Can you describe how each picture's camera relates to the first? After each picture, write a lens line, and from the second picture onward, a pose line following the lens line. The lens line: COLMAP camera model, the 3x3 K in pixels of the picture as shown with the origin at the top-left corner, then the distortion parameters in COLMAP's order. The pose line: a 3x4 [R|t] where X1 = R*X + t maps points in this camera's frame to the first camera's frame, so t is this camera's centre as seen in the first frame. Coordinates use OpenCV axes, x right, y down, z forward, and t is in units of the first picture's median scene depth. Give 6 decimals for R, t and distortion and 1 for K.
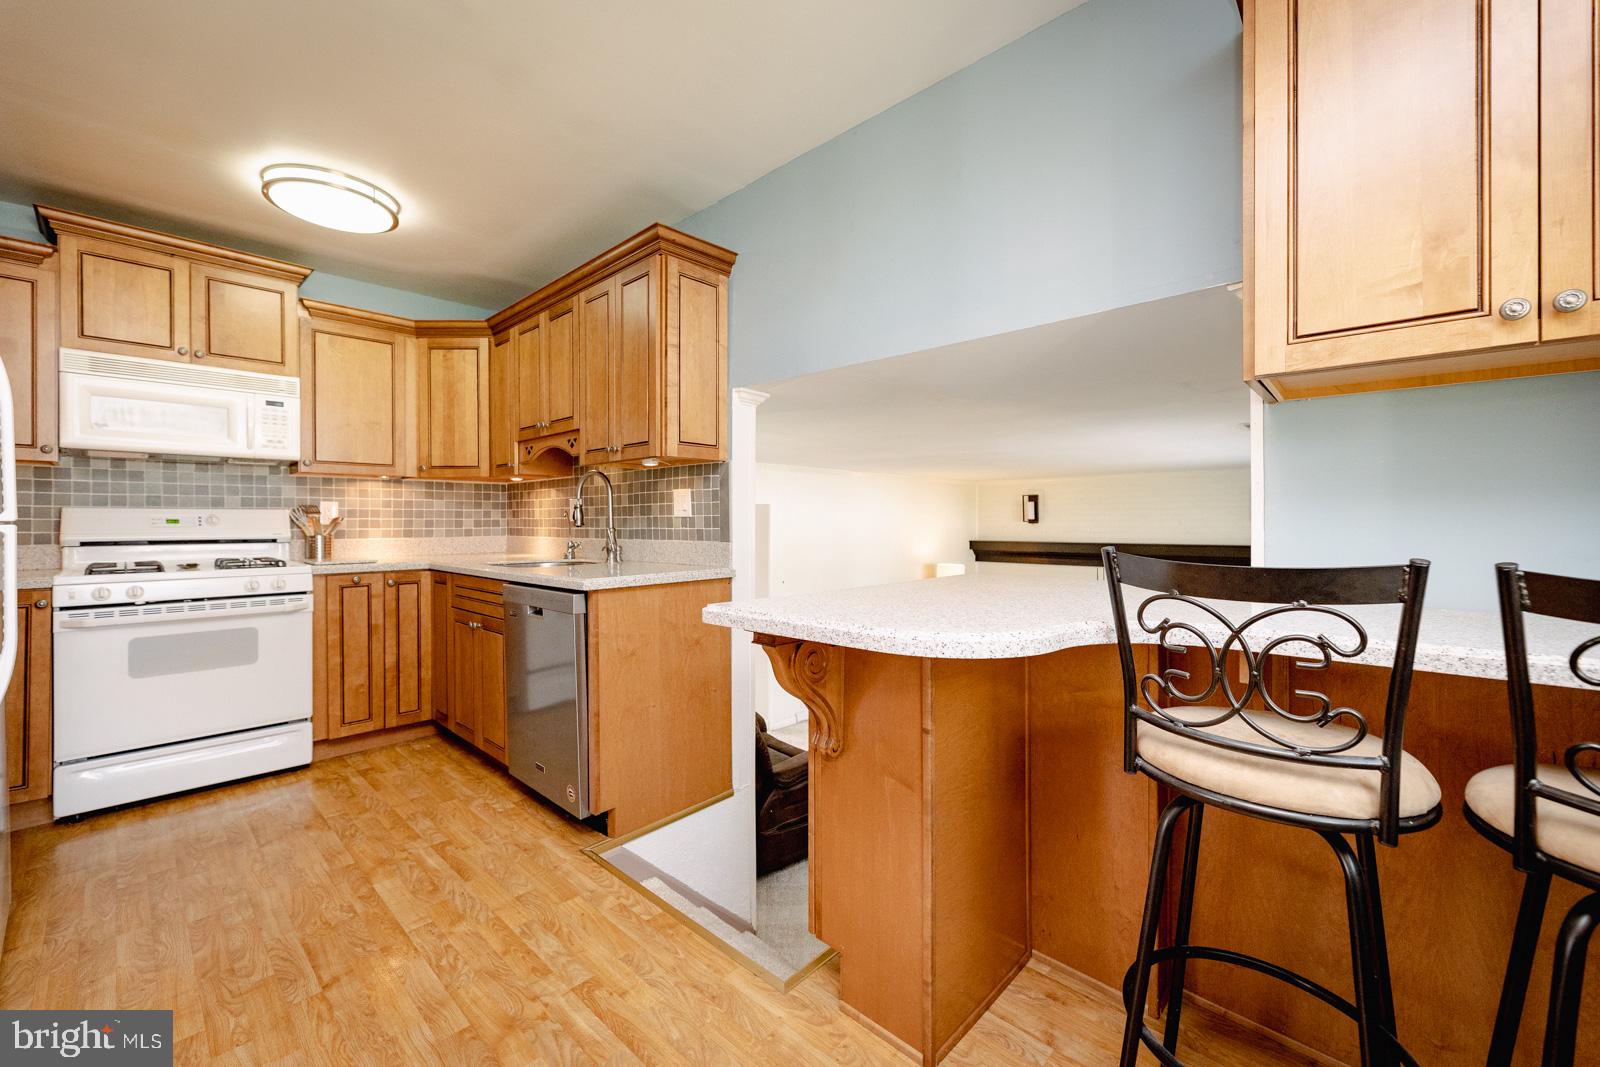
lens RADIAL K [[614.7, 0, 835.0], [0, 614.7, 523.7], [0, 0, 1]] dist [0.011256, 0.000244]
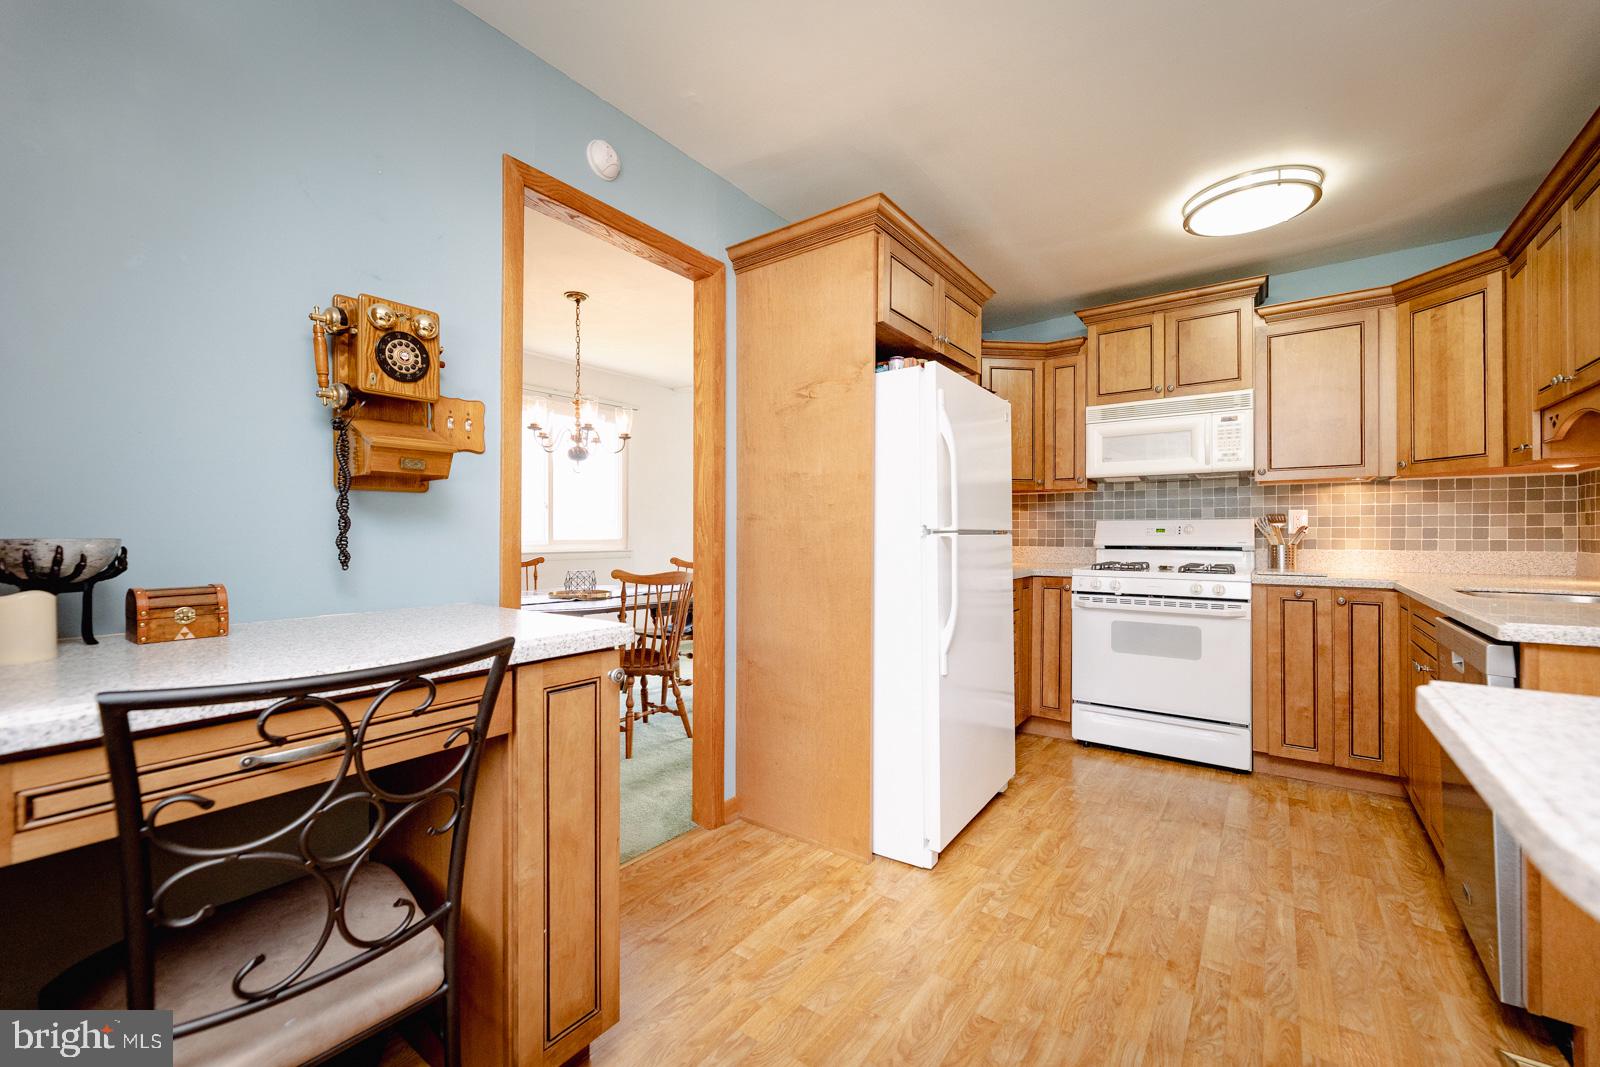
lens RADIAL K [[665.7, 0, 811.9], [0, 665.7, 534.2], [0, 0, 1]] dist [0.000372, 0.000445]
pose [[0.113916, 0.004510, -0.993480, 0.143875], [-0.002258, 0.999988, 0.004281, -0.000700], [0.993488, 0.001756, 0.113924, 0.172966]]
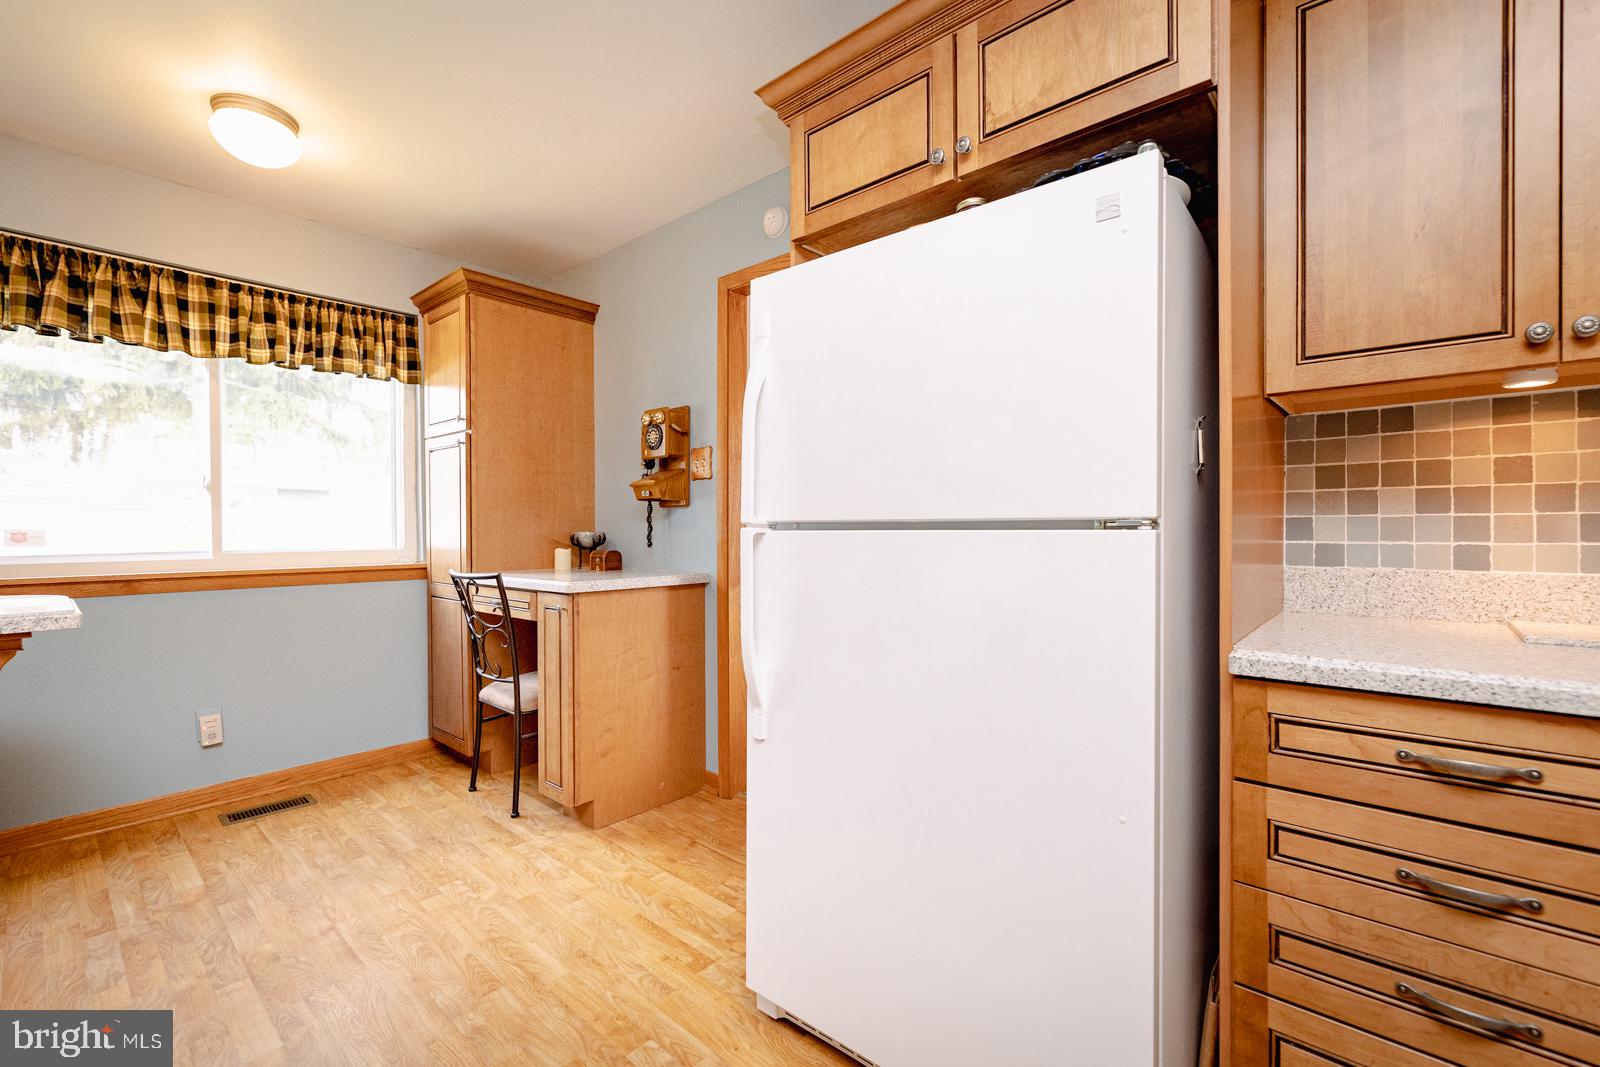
lens RADIAL K [[679.5, 0, 809.2], [0, 679.5, 534.0], [0, 0, 1]] dist [-0.008326, -0.000387]
pose [[-0.999965, 0.005653, -0.006113, -1.147047], [0.005612, 0.999961, 0.006771, 0.005567], [0.006151, 0.006736, -0.999958, 1.394486]]
